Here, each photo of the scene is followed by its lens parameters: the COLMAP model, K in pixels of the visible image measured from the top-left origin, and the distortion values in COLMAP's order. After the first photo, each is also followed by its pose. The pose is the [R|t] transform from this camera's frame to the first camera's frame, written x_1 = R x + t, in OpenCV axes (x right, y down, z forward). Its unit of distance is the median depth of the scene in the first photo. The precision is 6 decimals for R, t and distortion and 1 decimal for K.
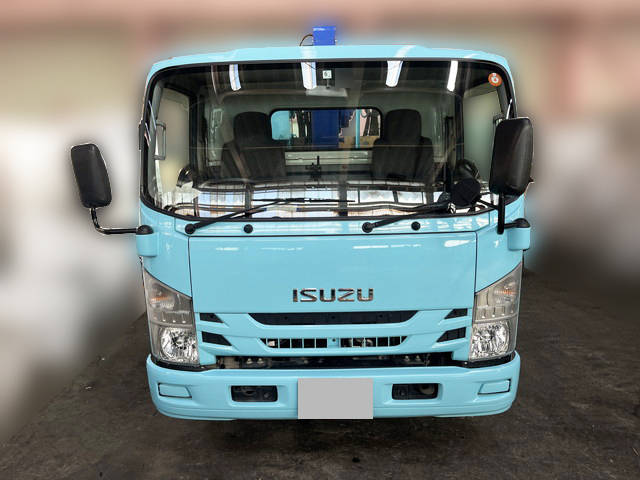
lens RADIAL K [[479.8, 0, 319.8], [0, 479.8, 239.7], [0, 0, 1]] dist [0.041962, -0.024332]
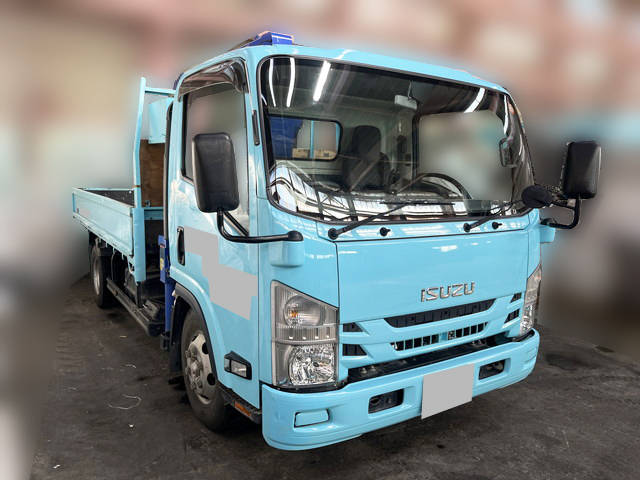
lens RADIAL K [[479.8, 0, 319.0], [0, 479.8, 236.9], [0, 0, 1]] dist [0.041962, -0.024332]
pose [[0.840420, -0.031141, 0.541040, -0.773447], [0.054811, 0.998113, -0.027690, 0.007757], [-0.539156, 0.052926, 0.840541, 0.237014]]
